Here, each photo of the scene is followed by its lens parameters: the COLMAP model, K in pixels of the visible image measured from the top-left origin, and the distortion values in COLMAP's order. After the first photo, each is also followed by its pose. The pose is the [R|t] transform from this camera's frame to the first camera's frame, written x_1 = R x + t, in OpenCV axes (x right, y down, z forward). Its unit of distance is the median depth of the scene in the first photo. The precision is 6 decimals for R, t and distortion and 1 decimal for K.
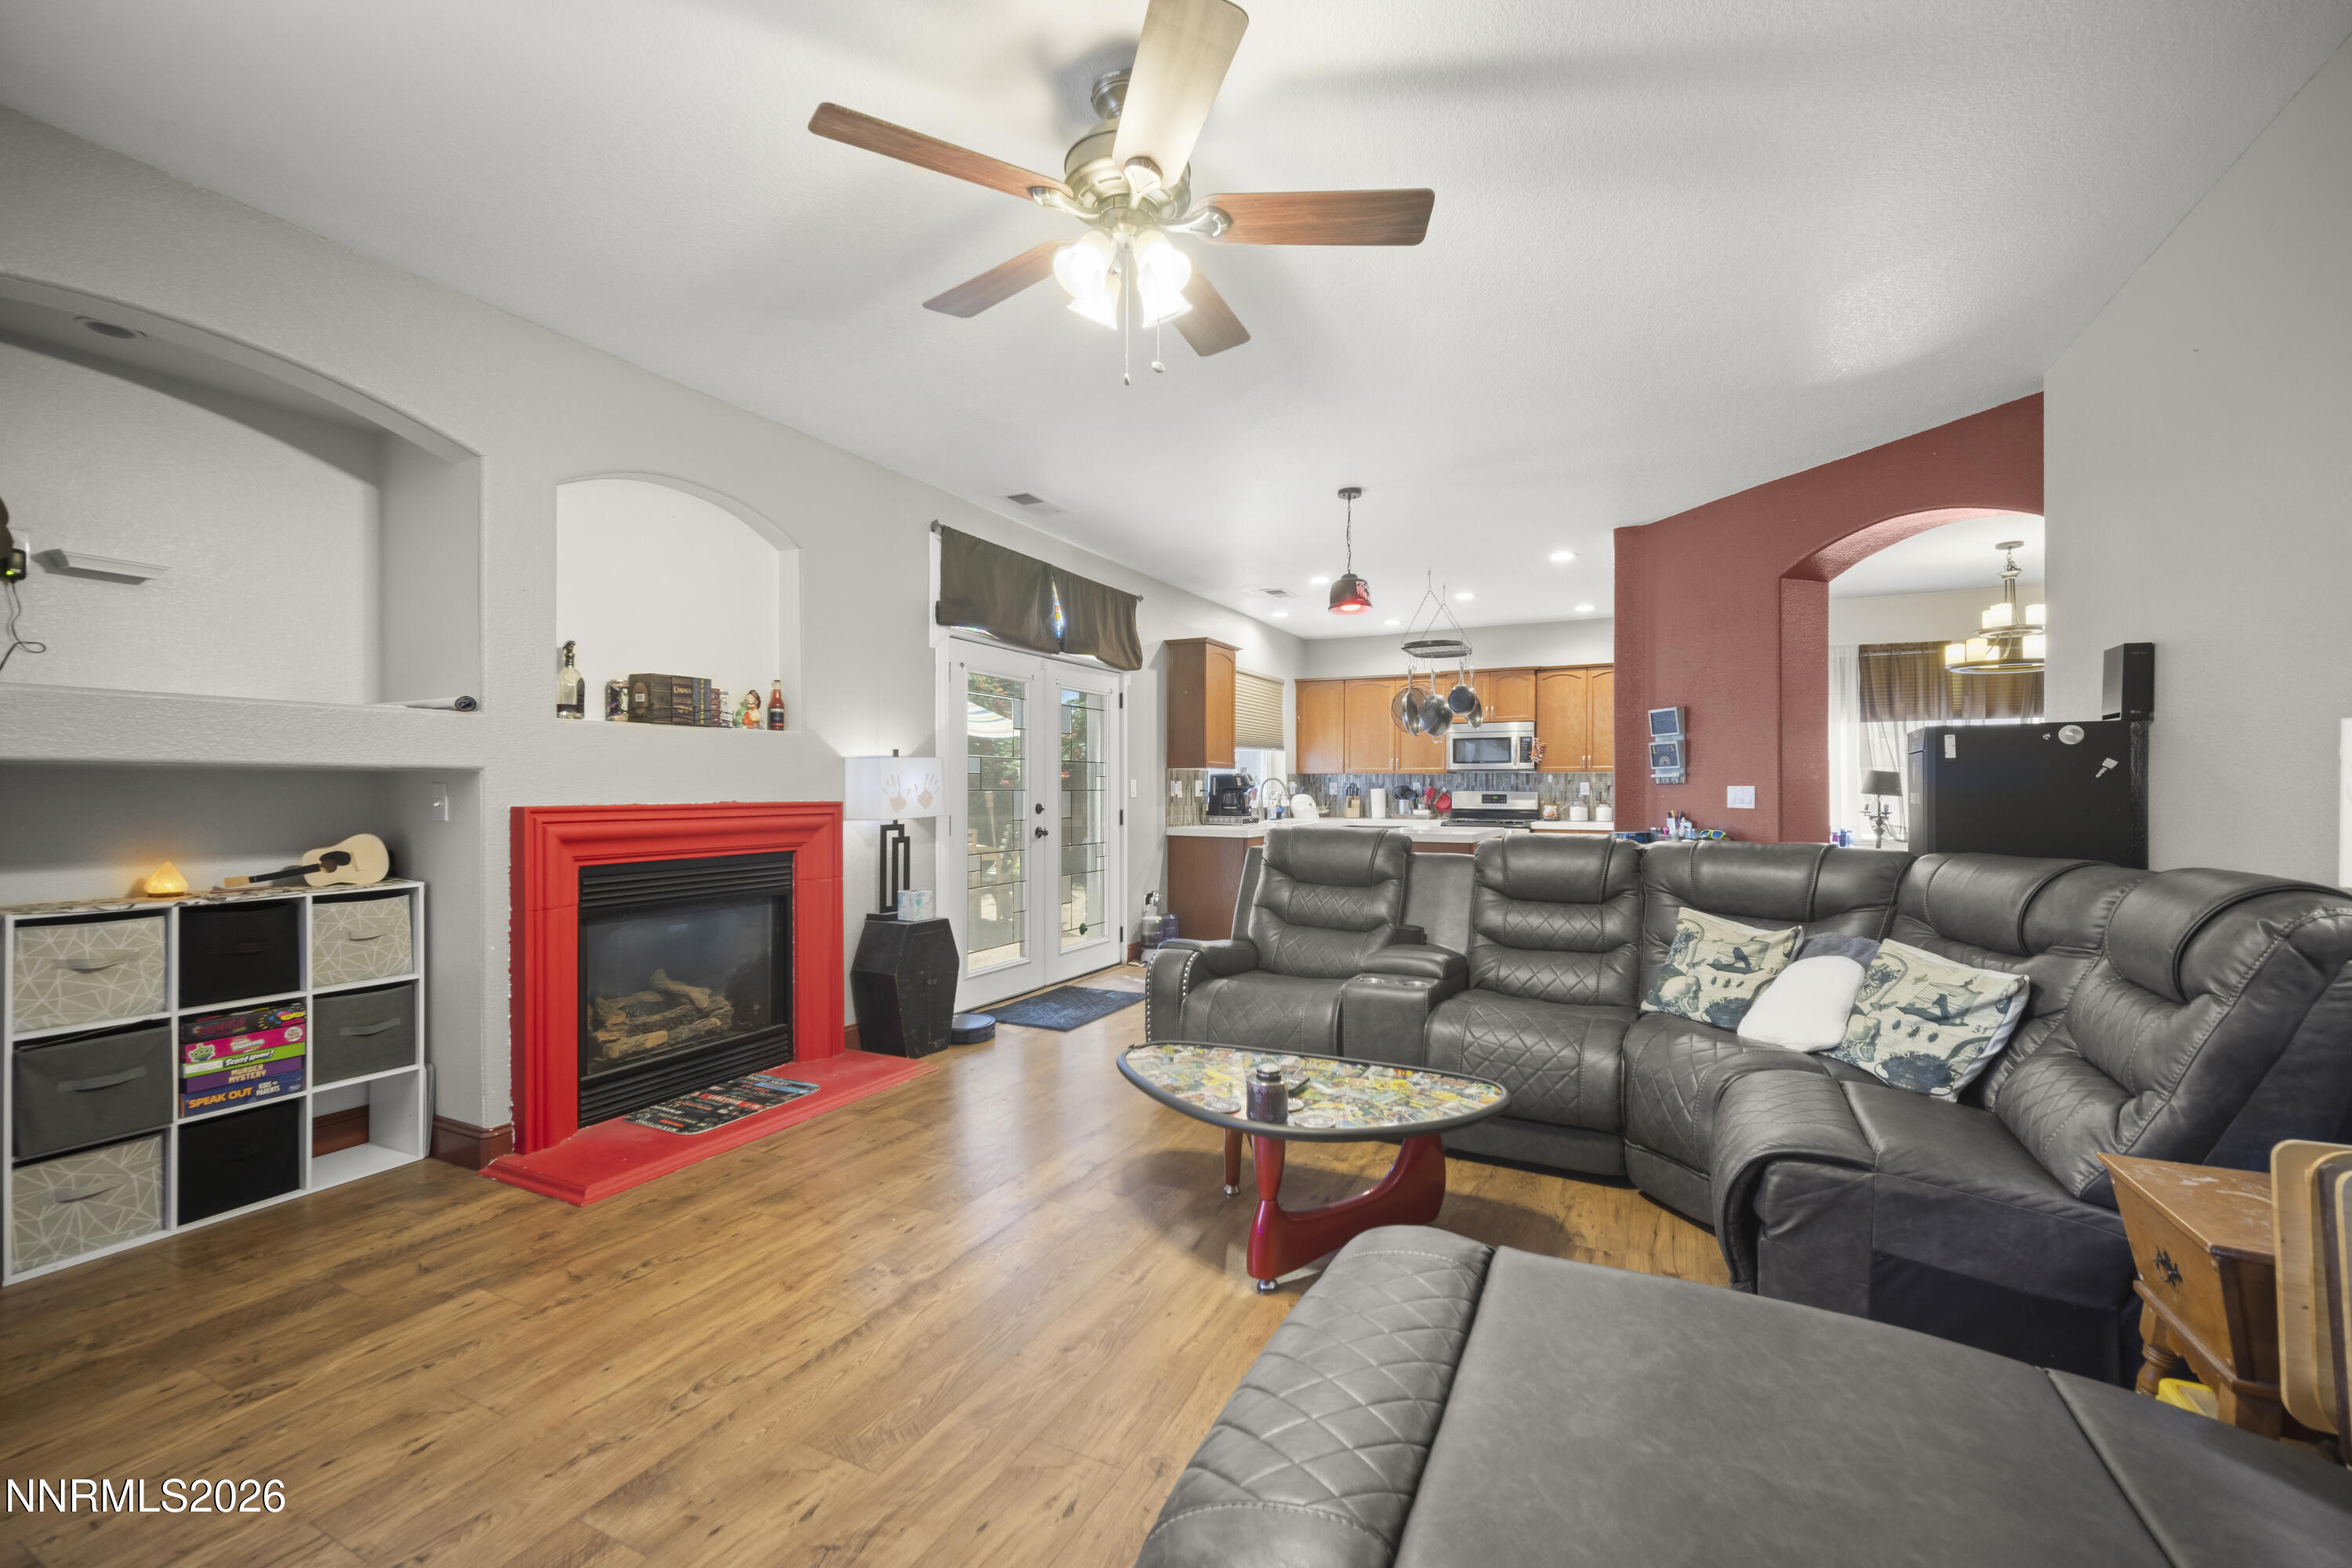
lens RADIAL K [[969.7, 0, 1170.4], [0, 969.7, 772.5], [0, 0, 1]] dist [-0.001188, 0.000185]
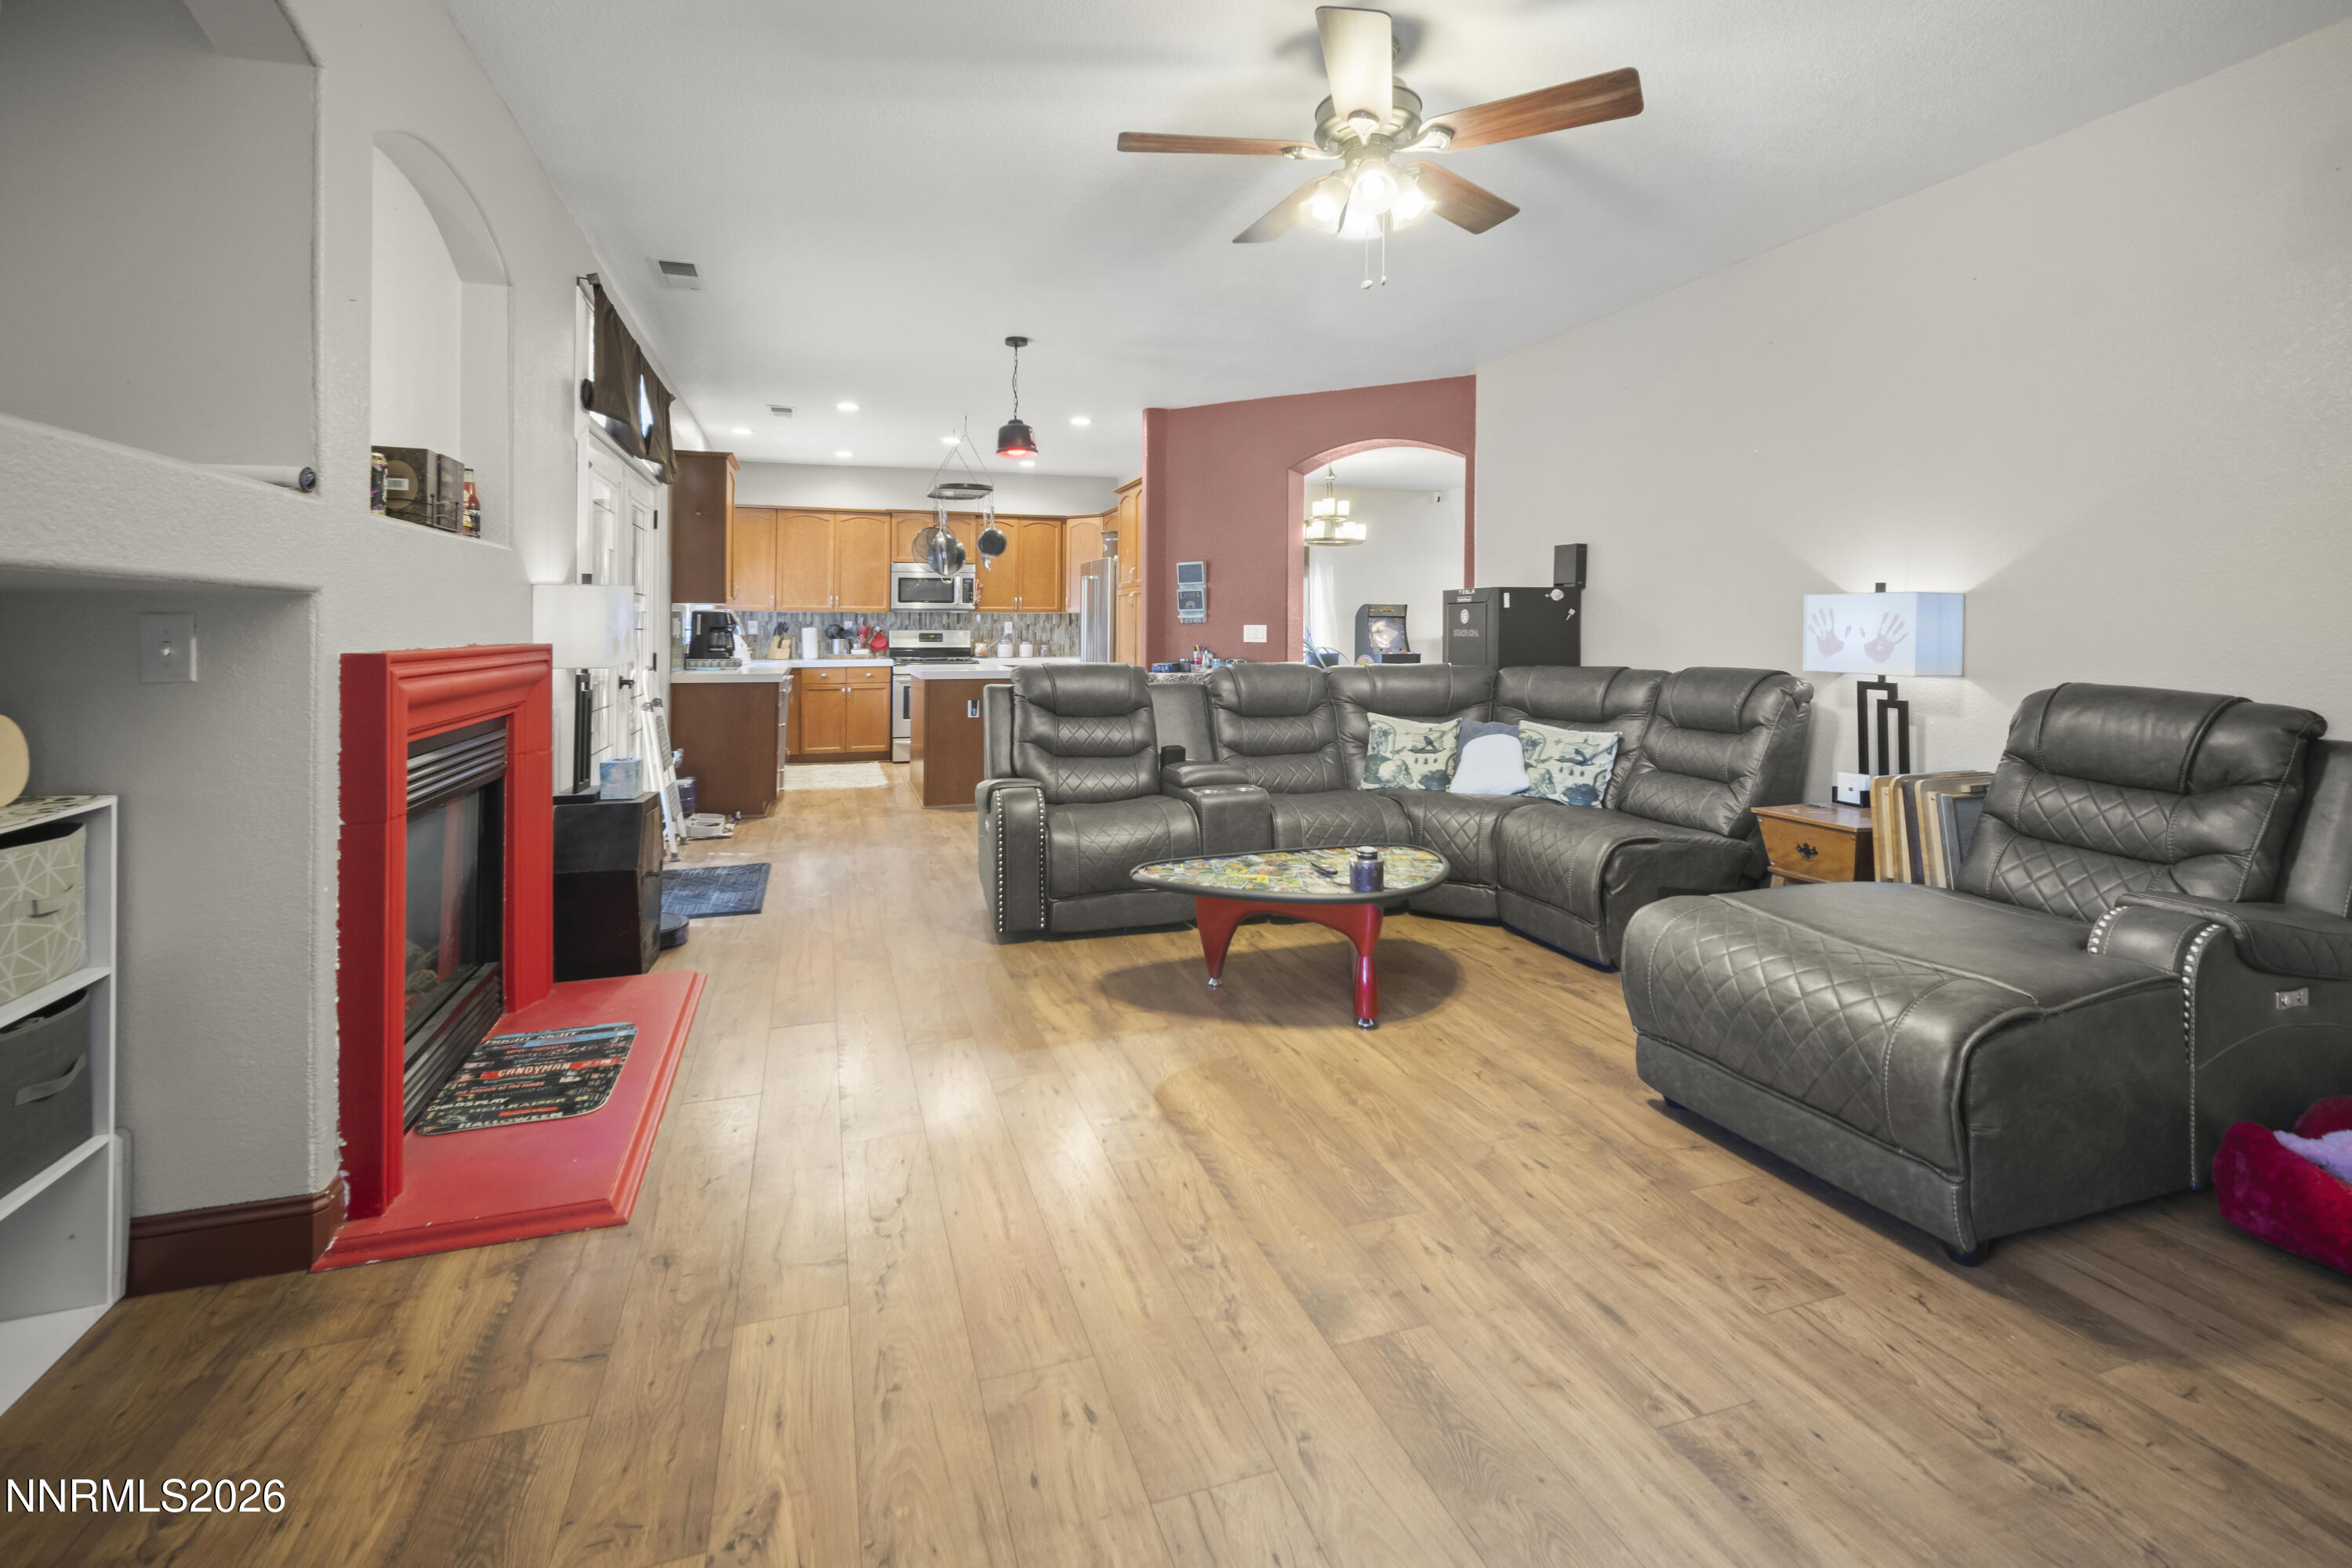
lens RADIAL K [[1017.1, 0, 1148.1], [0, 1017.1, 619.9], [0, 0, 1]] dist [-0.000961, -0.000231]
pose [[0.720385, 0.005988, 0.693549, -0.539694], [-0.011664, 0.999926, 0.003481, 0.004509], [-0.693476, -0.010597, 0.720402, 0.137701]]
